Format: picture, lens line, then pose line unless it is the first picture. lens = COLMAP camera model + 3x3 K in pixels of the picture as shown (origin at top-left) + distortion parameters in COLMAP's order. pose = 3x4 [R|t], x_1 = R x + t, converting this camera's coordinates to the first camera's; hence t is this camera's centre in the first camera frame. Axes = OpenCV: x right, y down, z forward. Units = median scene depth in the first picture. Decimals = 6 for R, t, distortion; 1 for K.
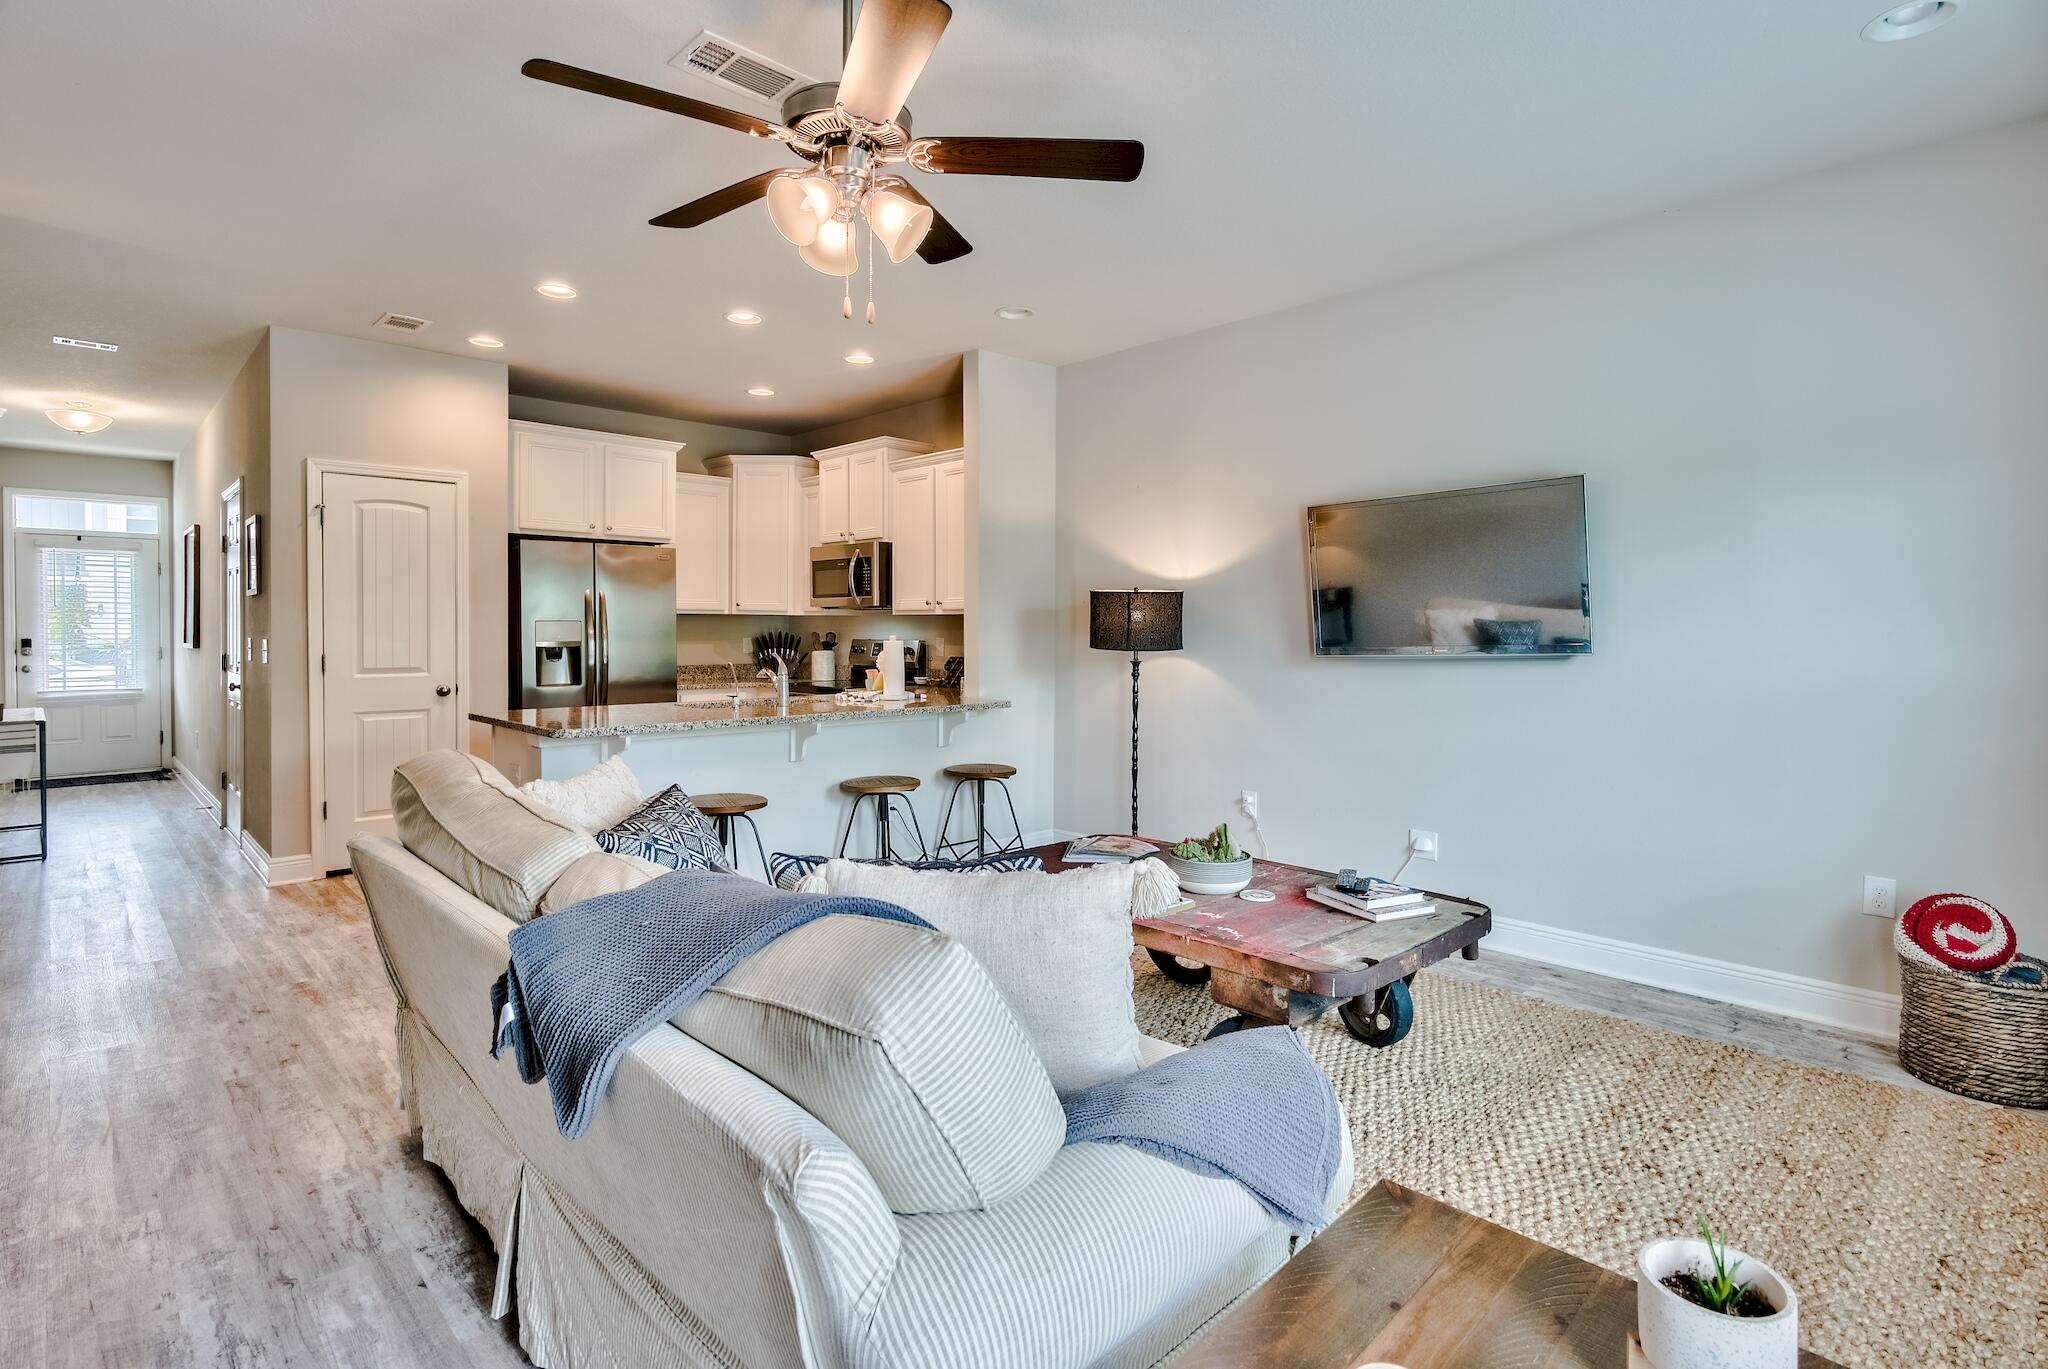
lens RADIAL K [[1012.9, 0, 1015.2], [0, 1012.9, 645.9], [0, 0, 1]] dist [-0.002350, -0.001197]
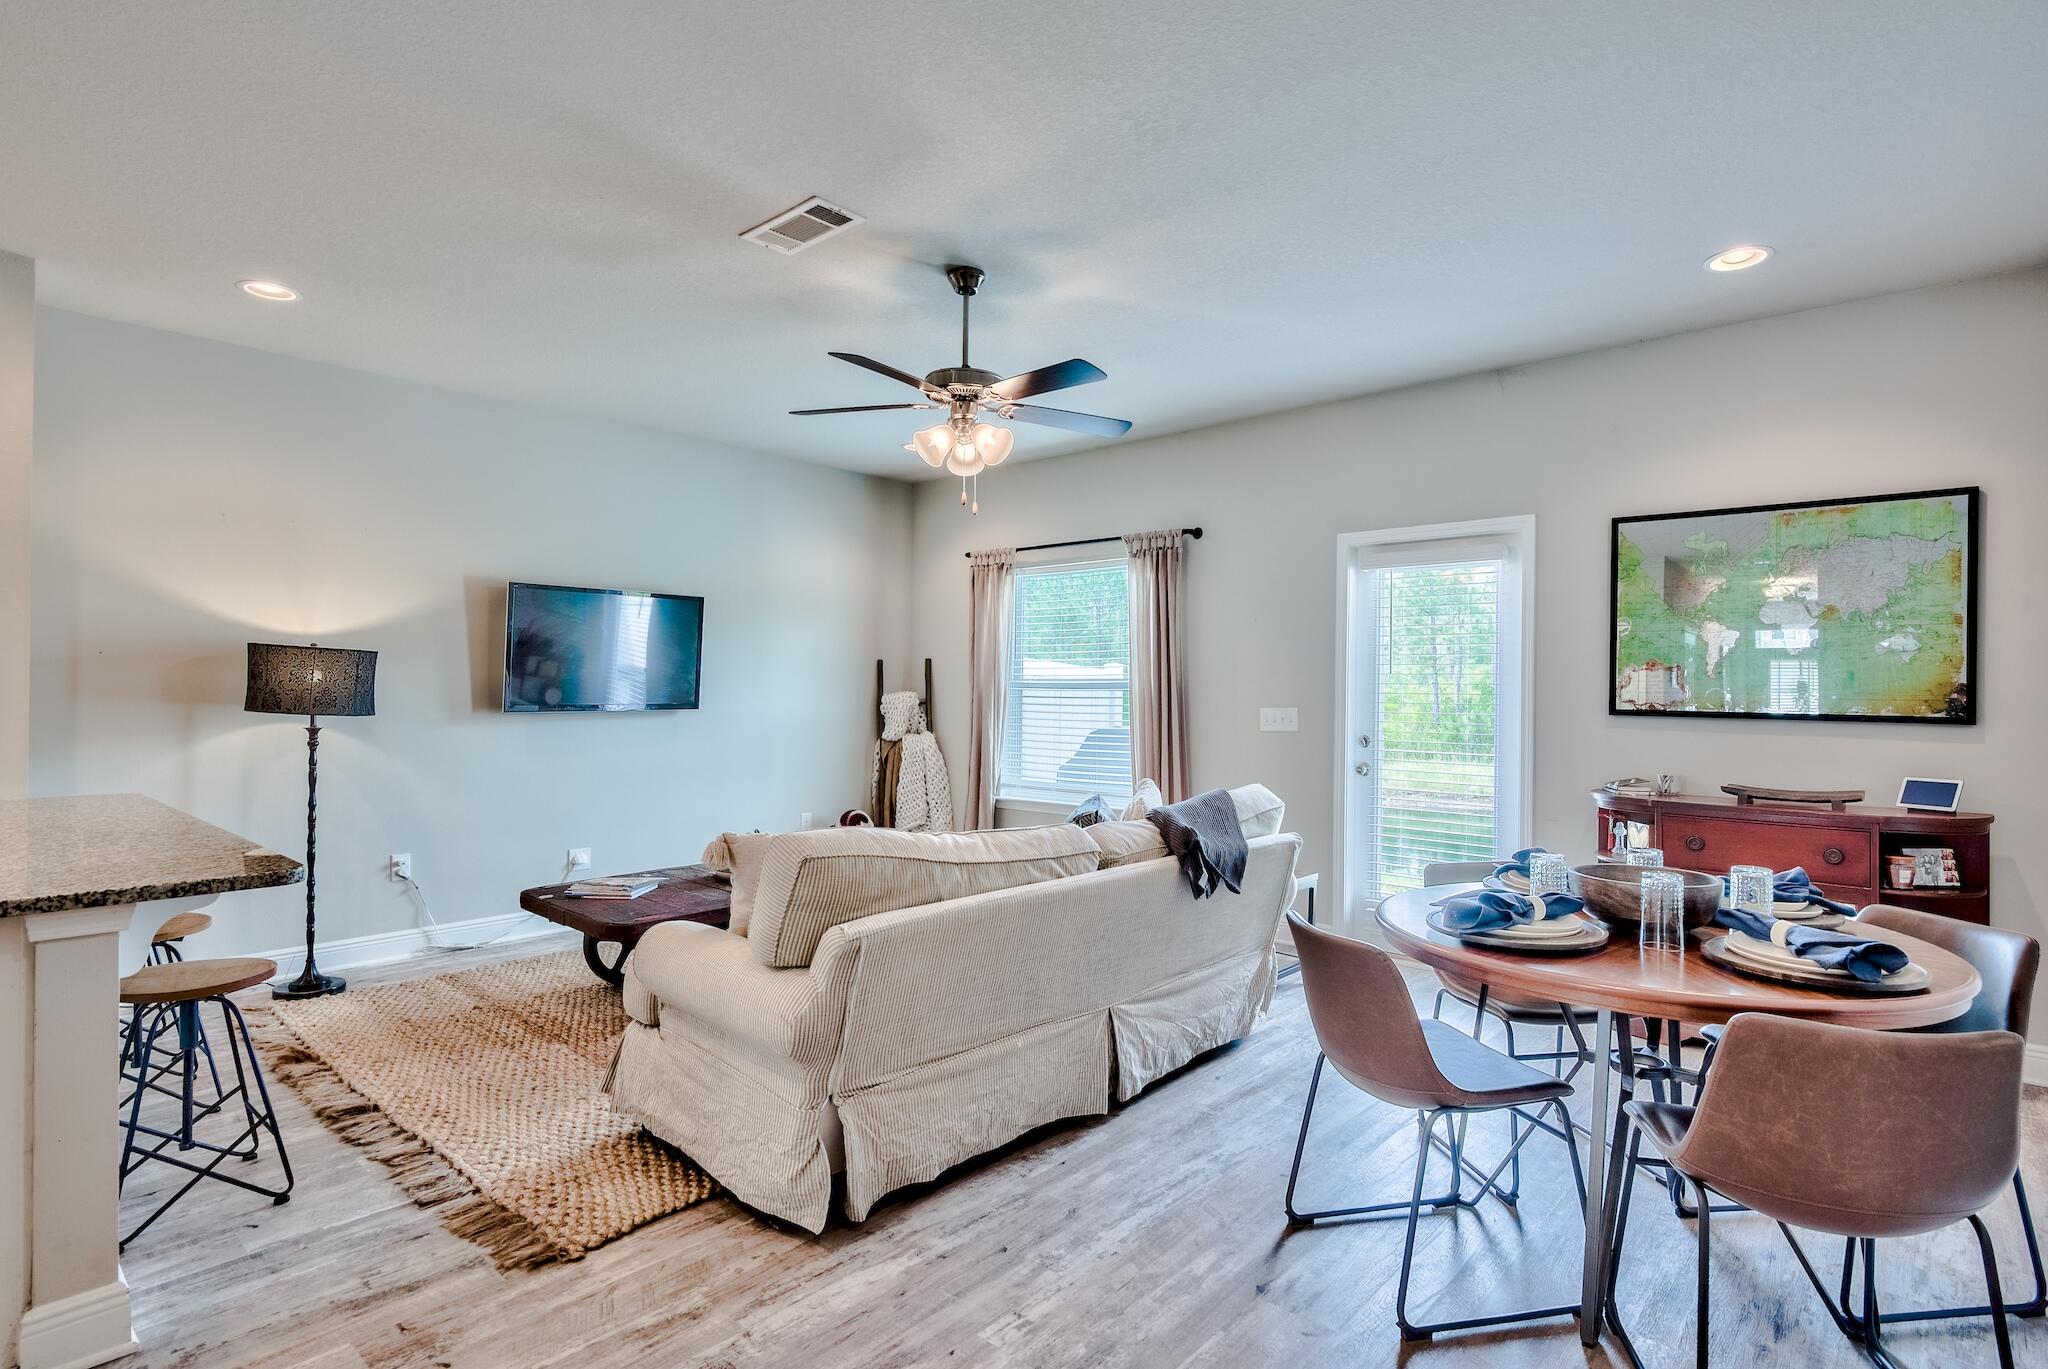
lens RADIAL K [[1019.0, 0, 1041.2], [0, 1019.0, 681.6], [0, 0, 1]] dist [-0.002490, 0.000033]
pose [[-0.082986, 0.005783, 0.996534, -0.710943], [0.008865, 0.999948, -0.005064, -0.013102], [-0.996511, 0.008414, -0.083033, 0.403911]]
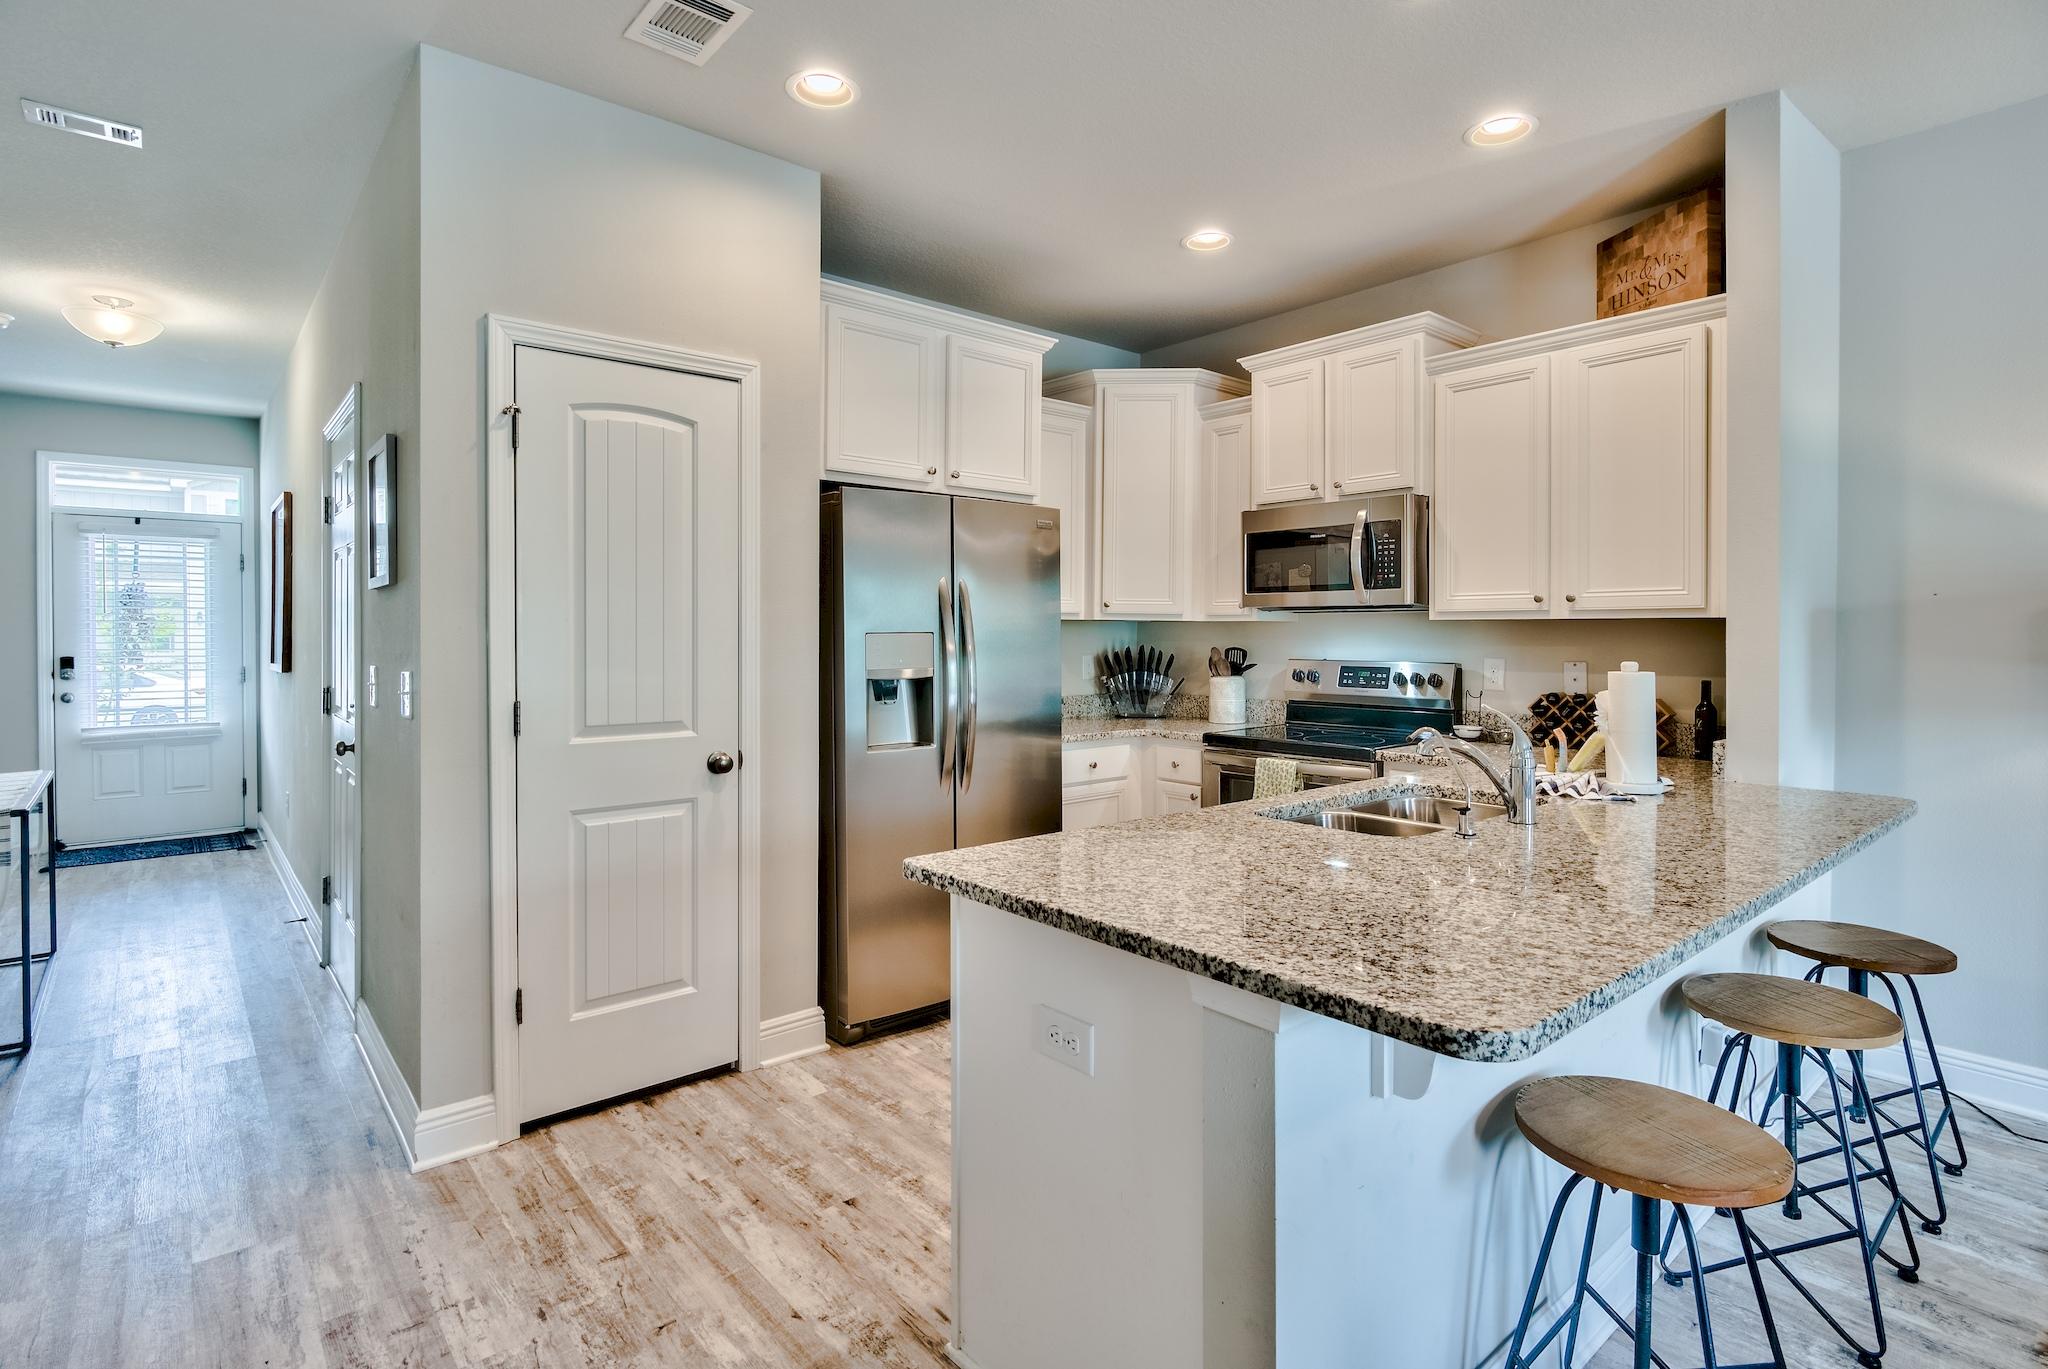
lens RADIAL K [[1010.3, 0, 1023.7], [0, 1010.3, 646.5], [0, 0, 1]] dist [-0.002571, -0.000667]
pose [[0.998453, -0.002046, -0.055570, -0.371699], [0.001756, 0.999985, -0.005263, -0.014705], [0.055579, 0.005157, 0.998441, 0.469306]]
